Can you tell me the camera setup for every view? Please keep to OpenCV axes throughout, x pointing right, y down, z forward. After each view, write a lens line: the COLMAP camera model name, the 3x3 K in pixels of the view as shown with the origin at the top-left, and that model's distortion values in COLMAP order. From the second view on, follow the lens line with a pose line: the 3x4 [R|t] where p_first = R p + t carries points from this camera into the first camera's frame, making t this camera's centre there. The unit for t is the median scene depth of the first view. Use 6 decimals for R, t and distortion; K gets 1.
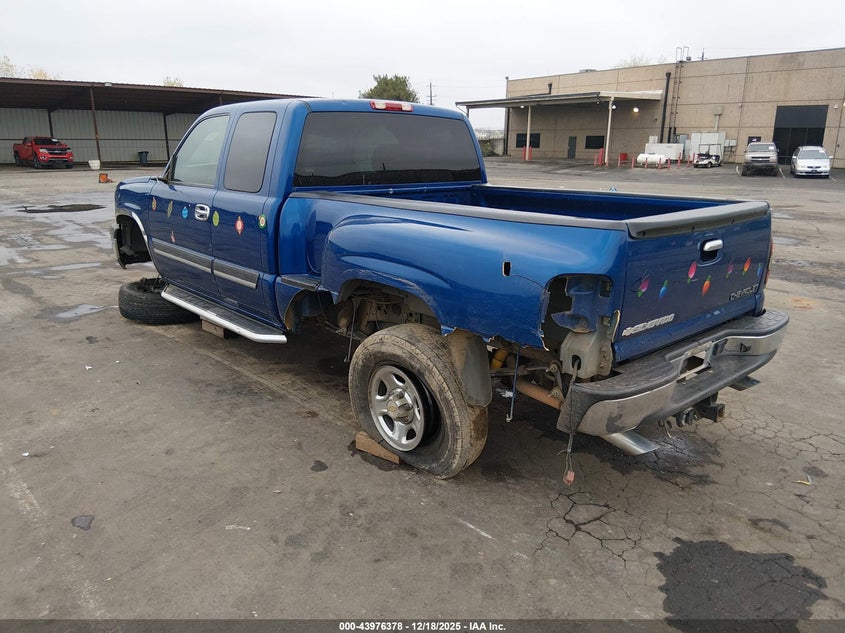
lens RADIAL K [[648.7, 0, 428.0], [0, 648.7, 316.2], [0, 0, 1]] dist [-0.033200, -0.011656]
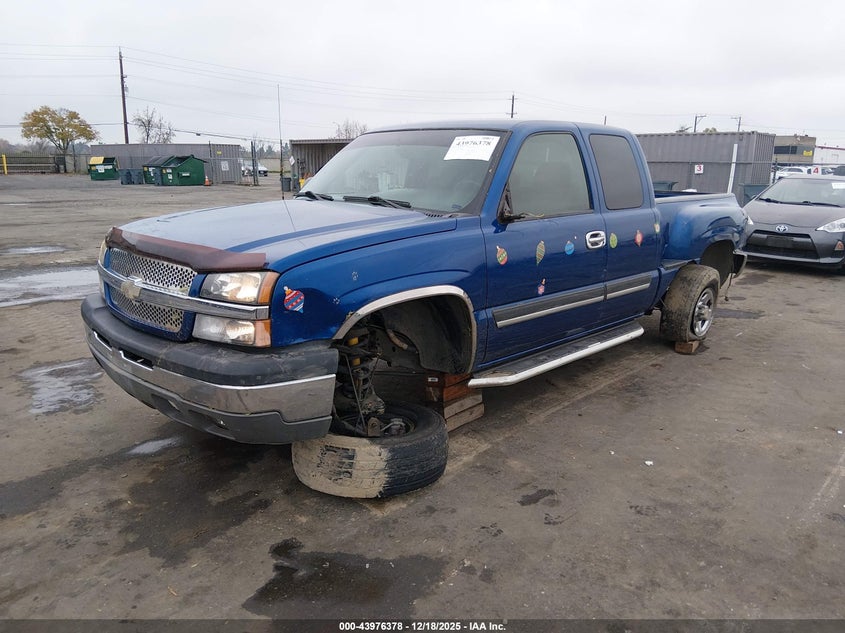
lens RADIAL K [[648.7, 0, 428.0], [0, 648.7, 316.2], [0, 0, 1]] dist [-0.033200, -0.011656]
pose [[-0.060957, -0.241665, 0.968443, -1.234487], [0.239930, 0.938252, 0.249233, -0.339318], [-0.968875, 0.247551, 0.000790, 1.242152]]
